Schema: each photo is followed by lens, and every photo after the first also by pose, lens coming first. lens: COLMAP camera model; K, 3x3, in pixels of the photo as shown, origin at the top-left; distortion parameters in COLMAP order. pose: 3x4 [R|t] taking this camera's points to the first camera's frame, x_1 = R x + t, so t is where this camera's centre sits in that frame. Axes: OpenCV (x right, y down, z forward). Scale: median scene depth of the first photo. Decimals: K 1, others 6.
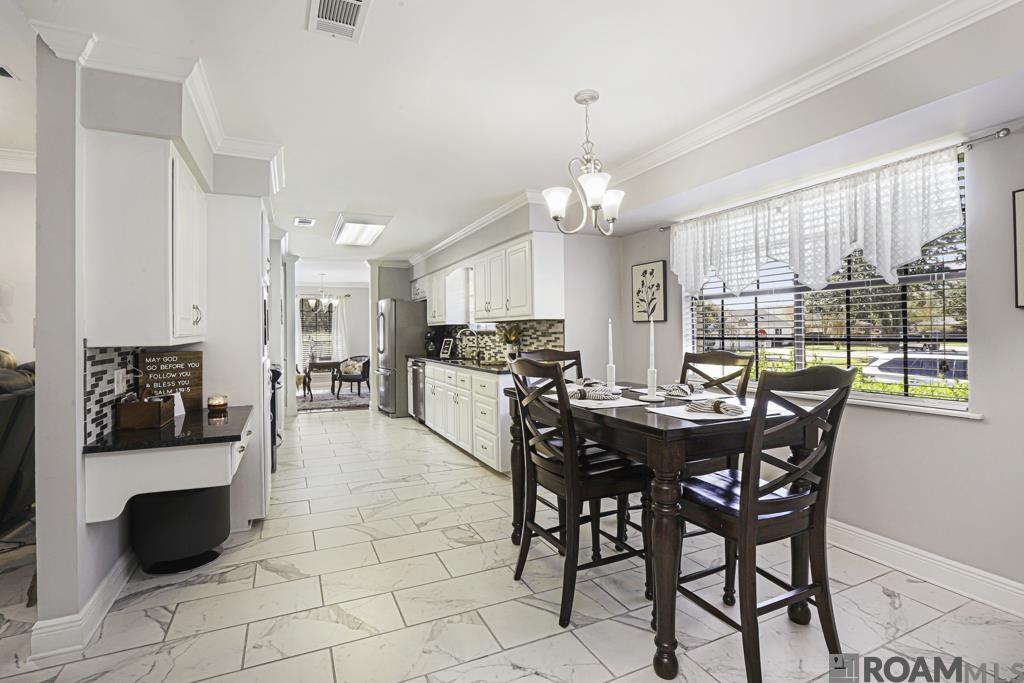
lens RADIAL K [[468.3, 0, 508.7], [0, 468.3, 335.3], [0, 0, 1]] dist [-0.038016, 0.001587]
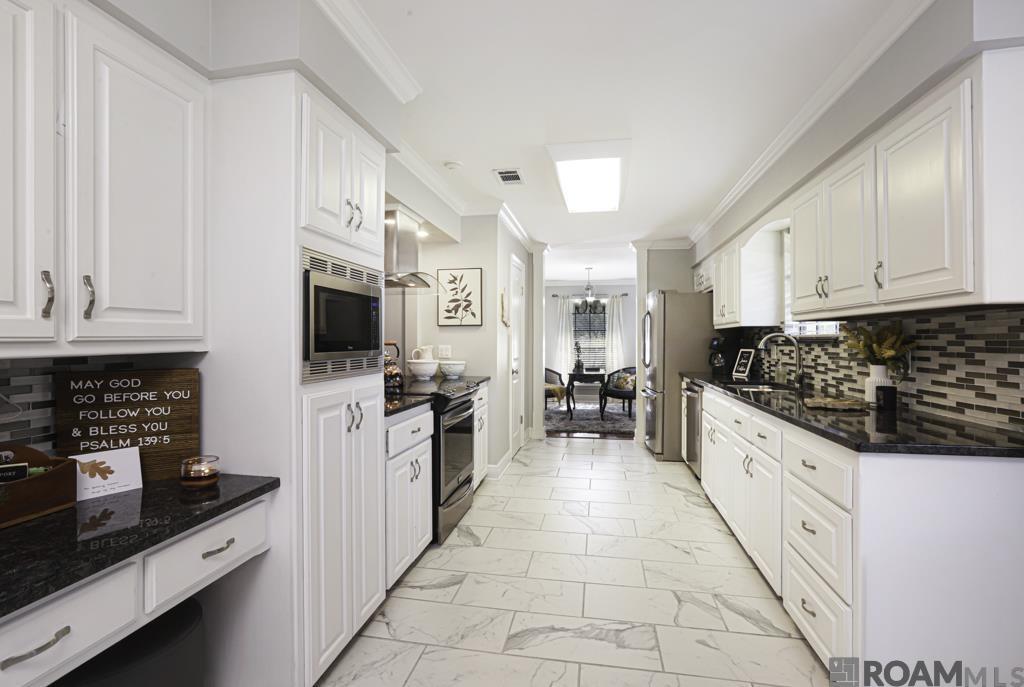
lens RADIAL K [[468.3, 0, 516.9], [0, 468.3, 338.9], [0, 0, 1]] dist [-0.038016, 0.001587]
pose [[0.813899, 0.007819, -0.580954, -0.019725], [-0.010955, 0.999938, -0.001890, -0.001948], [0.580903, 0.007903, 0.813934, 0.339367]]
